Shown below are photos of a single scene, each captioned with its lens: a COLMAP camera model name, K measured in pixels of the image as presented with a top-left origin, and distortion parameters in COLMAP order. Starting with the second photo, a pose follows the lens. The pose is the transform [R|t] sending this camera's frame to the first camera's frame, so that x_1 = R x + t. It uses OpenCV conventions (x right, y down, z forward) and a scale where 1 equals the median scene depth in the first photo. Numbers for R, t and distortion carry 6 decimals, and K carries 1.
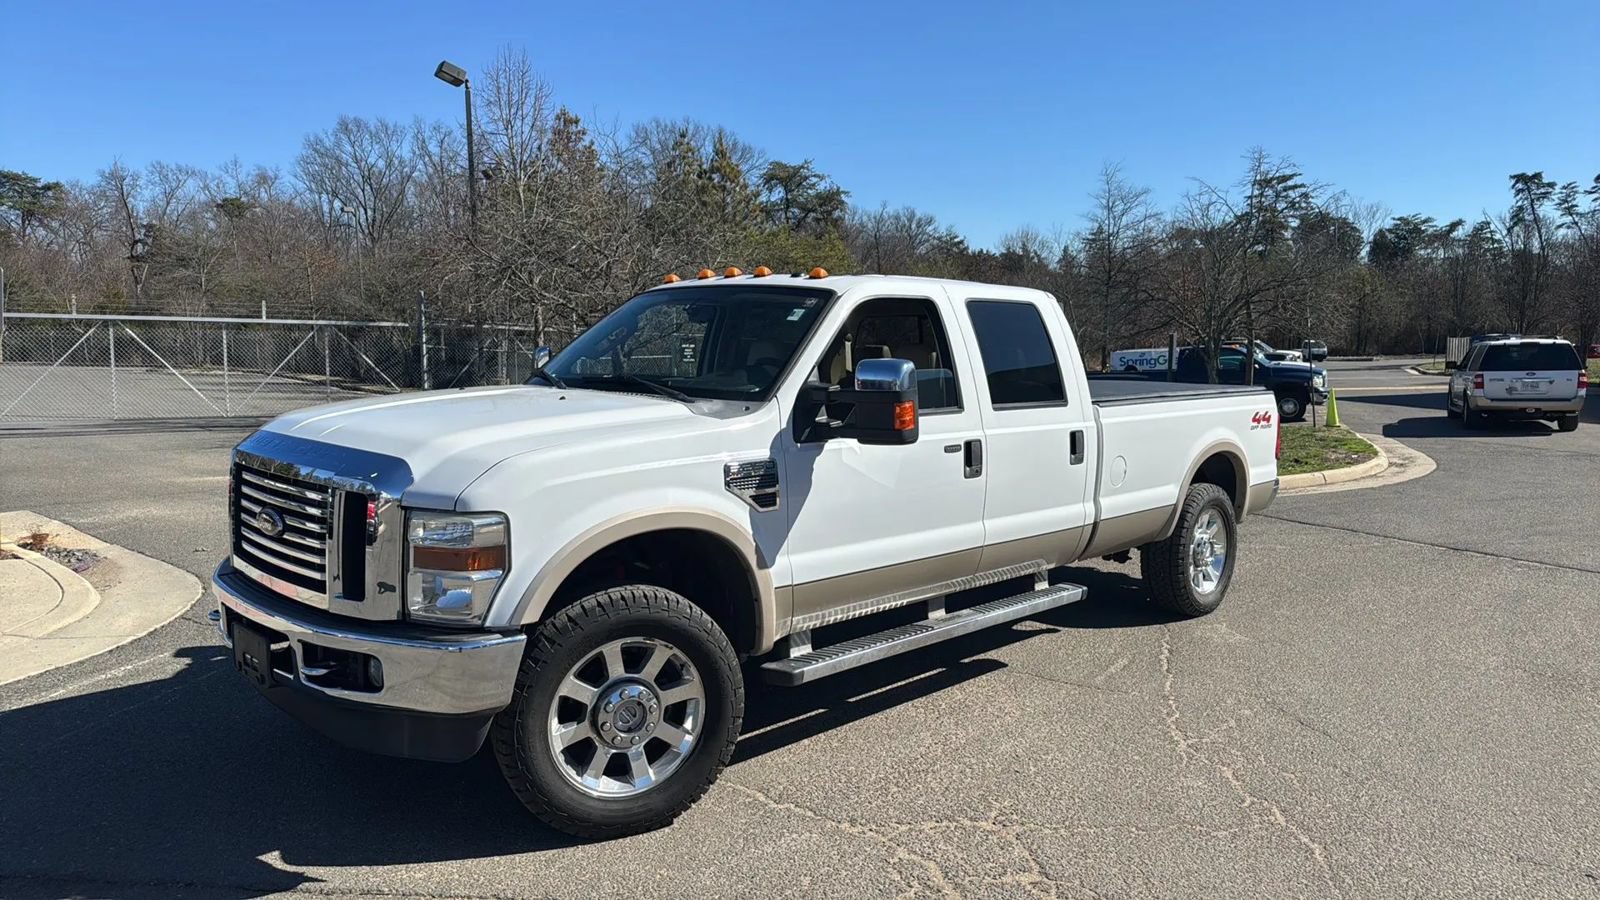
lens RADIAL K [[1072.8, 0, 797.5], [0, 1072.8, 446.3], [0, 0, 1]] dist [0.034296, -0.042499]
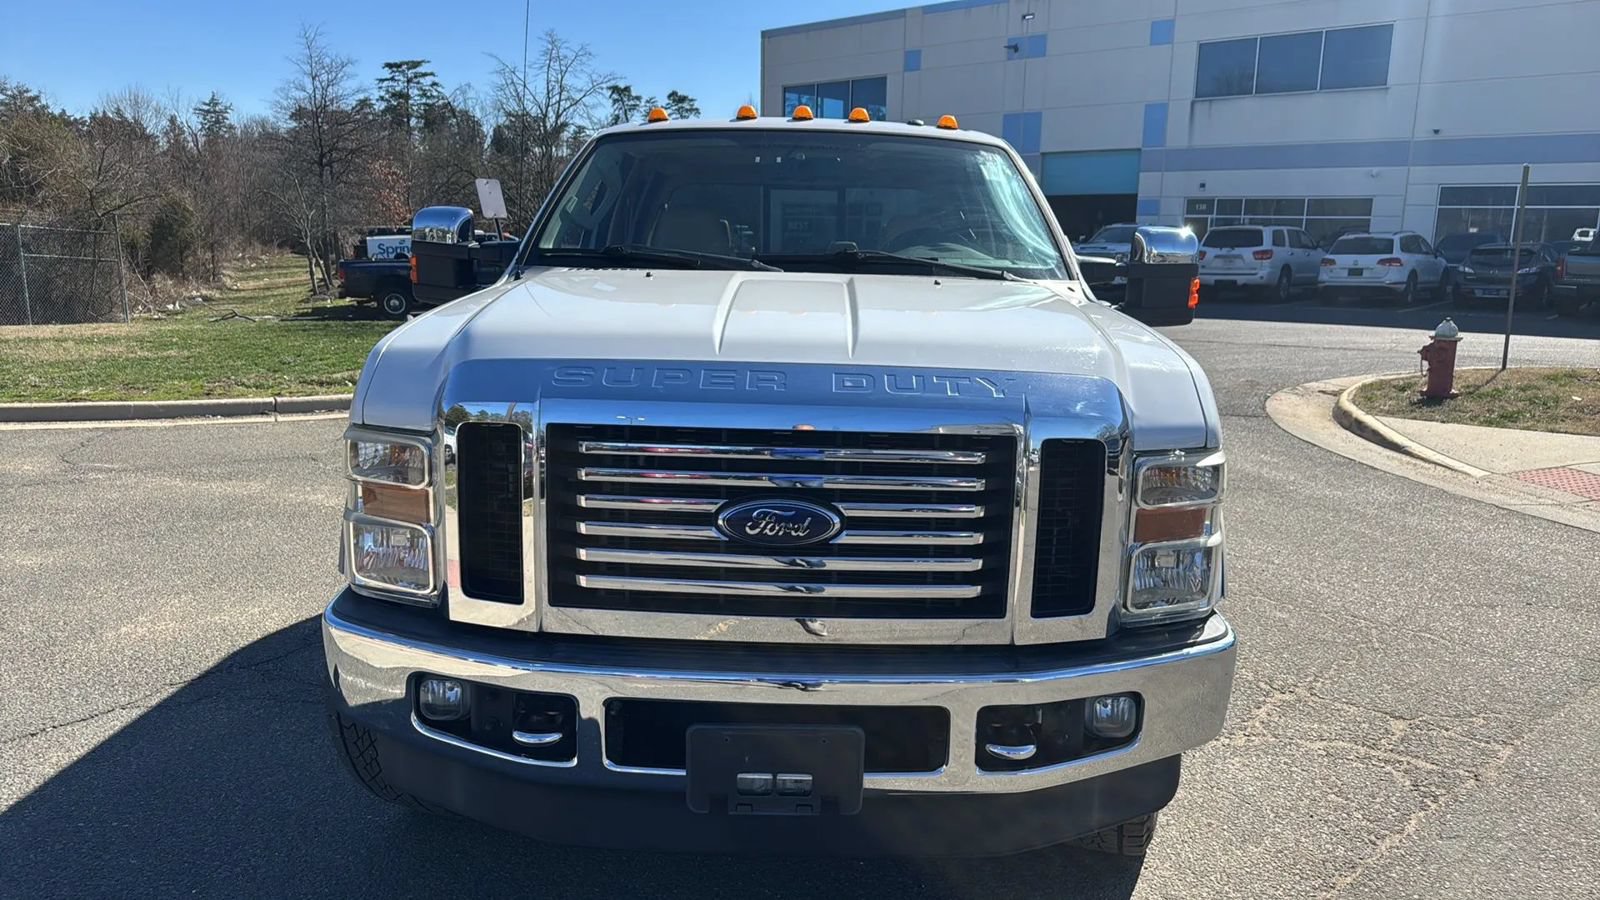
lens RADIAL K [[1097.0, 0, 795.8], [0, 1097.0, 442.4], [0, 0, 1]] dist [0.002960, -0.007960]
pose [[0.718435, -0.116792, 0.685719, -0.452840], [0.051822, 0.992051, 0.114672, -0.026043], [-0.693661, -0.046849, 0.718777, 0.273879]]
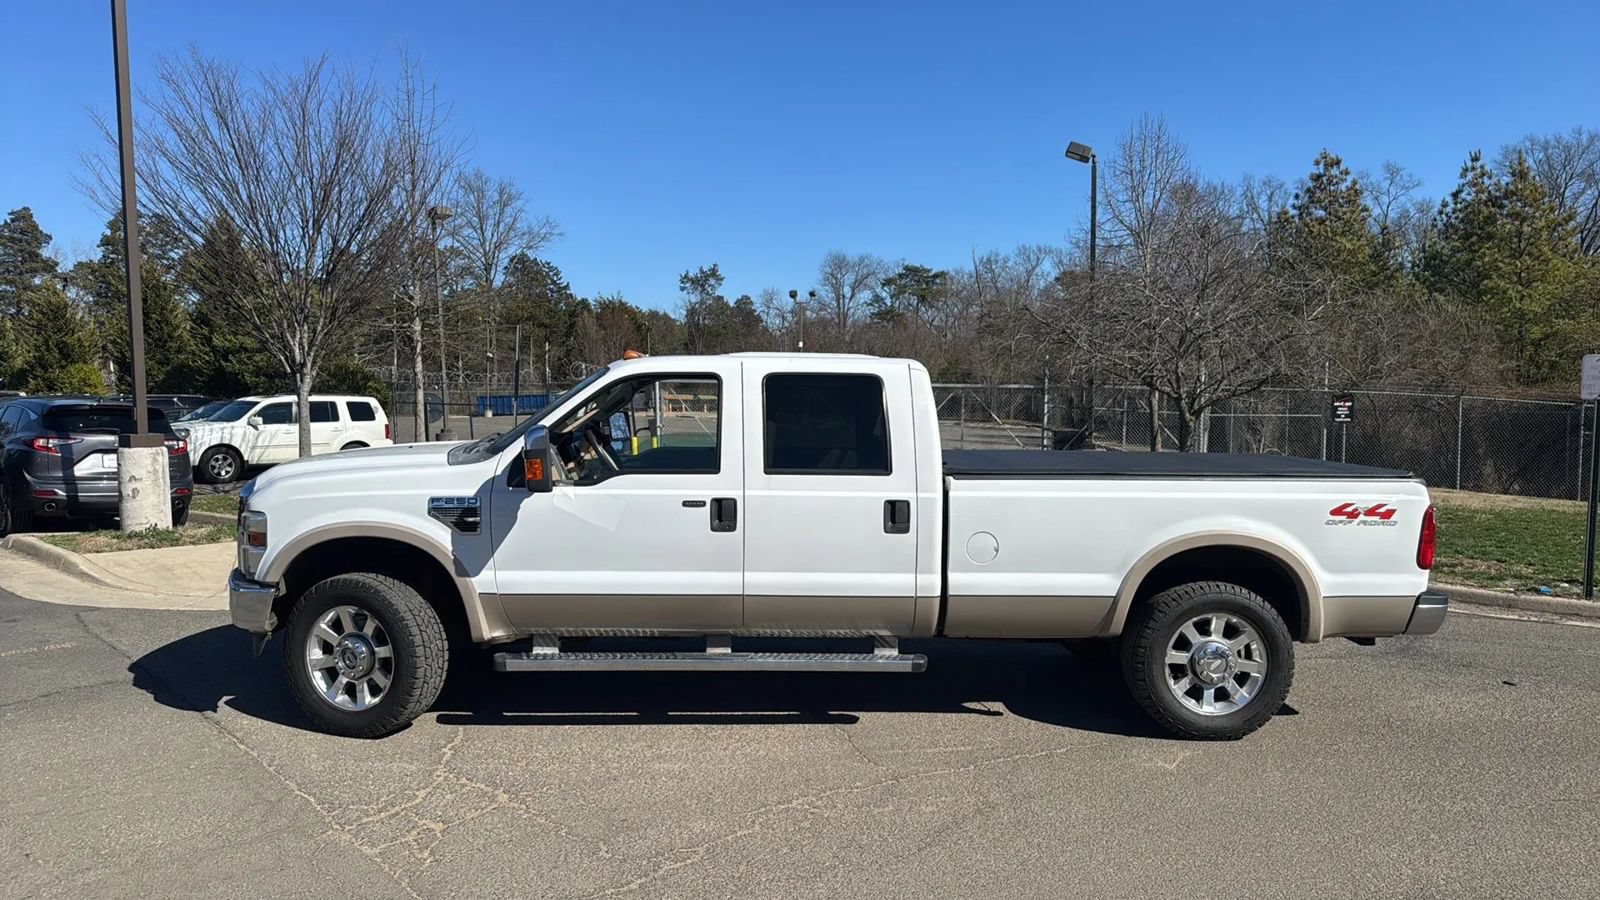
lens RADIAL K [[1069.3, 0, 797.3], [0, 1069.3, 462.4], [0, 0, 1]] dist [0.061725, -0.112307]
pose [[0.719555, 0.038717, -0.693356, 0.892552], [-0.065151, 0.997805, -0.011896, -0.031462], [0.691373, 0.053733, 0.720497, 0.217583]]
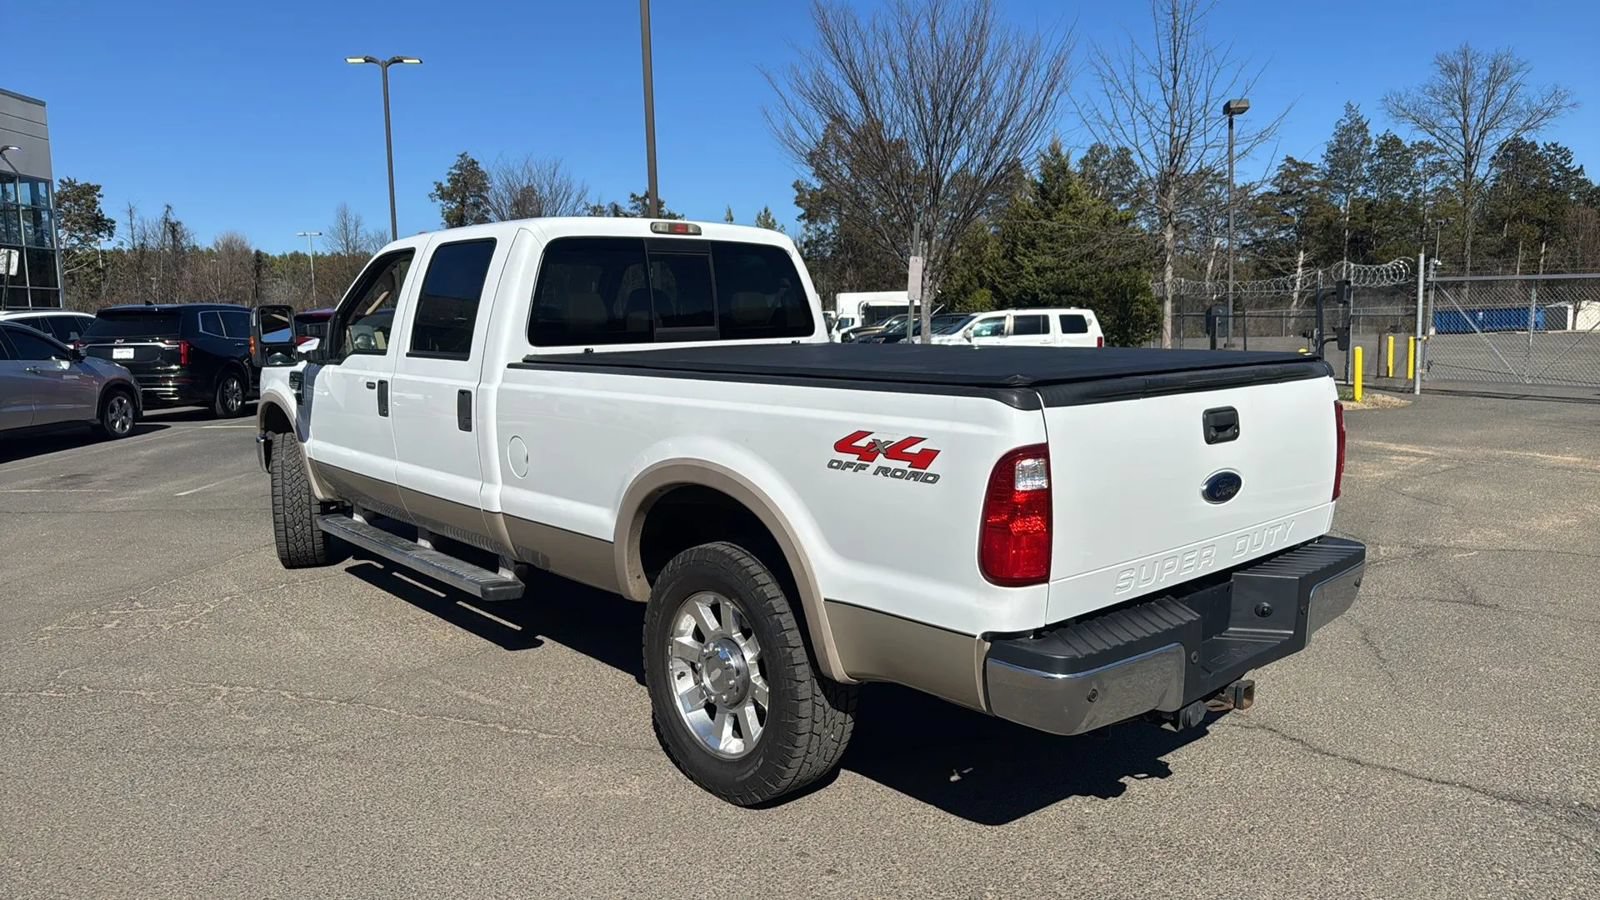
lens RADIAL K [[1077.5, 0, 798.1], [0, 1077.5, 450.6], [0, 0, 1]] dist [0.019579, -0.022590]
pose [[-0.077190, 0.111440, -0.990769, 1.088490], [-0.081430, 0.989709, 0.117665, -0.089244], [0.993685, 0.089760, -0.067322, 1.331681]]
